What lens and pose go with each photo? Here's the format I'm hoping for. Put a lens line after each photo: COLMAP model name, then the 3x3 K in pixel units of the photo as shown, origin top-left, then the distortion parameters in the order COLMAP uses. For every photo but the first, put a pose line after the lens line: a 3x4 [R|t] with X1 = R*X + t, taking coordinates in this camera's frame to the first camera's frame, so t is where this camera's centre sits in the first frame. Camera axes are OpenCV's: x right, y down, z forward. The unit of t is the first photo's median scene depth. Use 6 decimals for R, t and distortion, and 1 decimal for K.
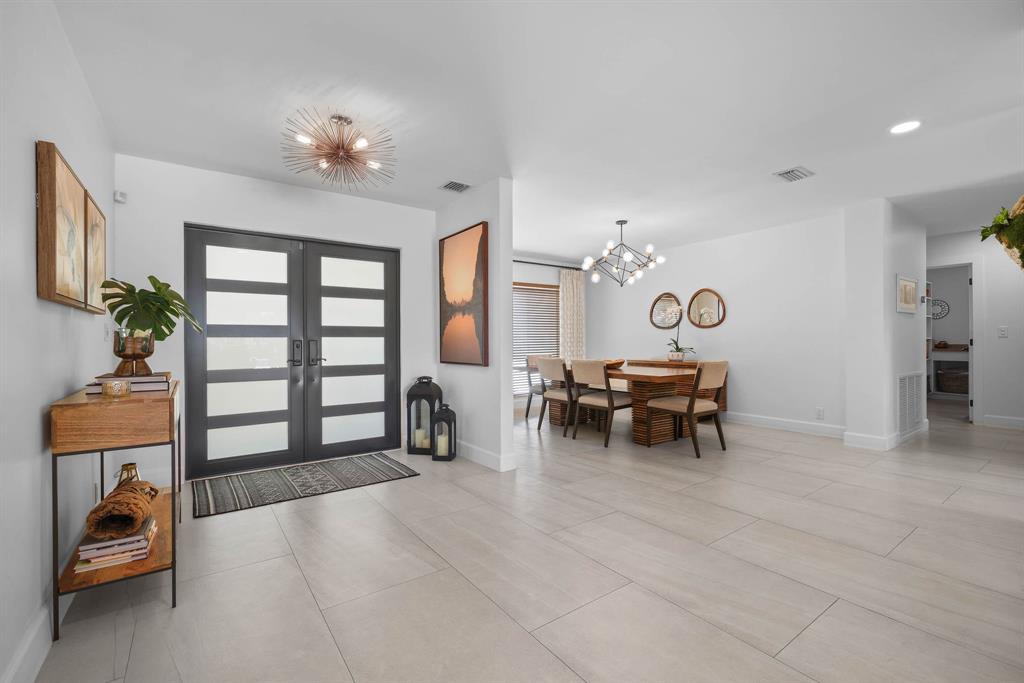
lens RADIAL K [[445.3, 0, 512.0], [0, 445.3, 341.5], [0, 0, 1]] dist [0.000939, -0.000030]
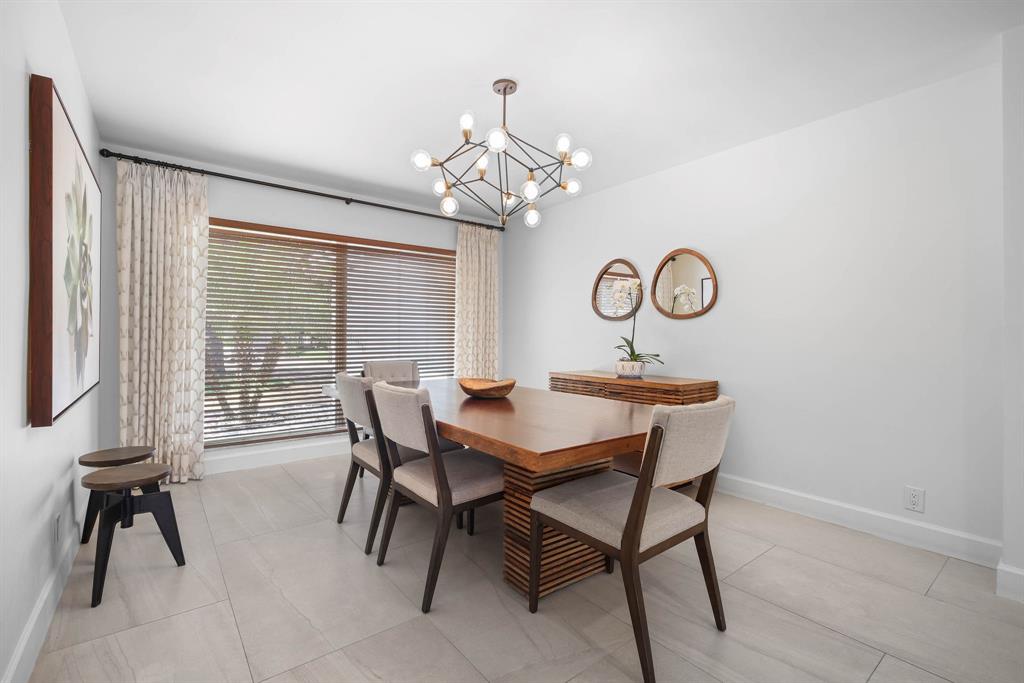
lens RADIAL K [[449.7, 0, 511.8], [0, 449.7, 334.2], [0, 0, 1]] dist [-0.001415, -0.000418]
pose [[0.999214, 0.012999, 0.037439, 0.197860], [-0.012748, 0.999895, -0.006940, -0.004700], [-0.037526, 0.006457, 0.999275, 0.439963]]
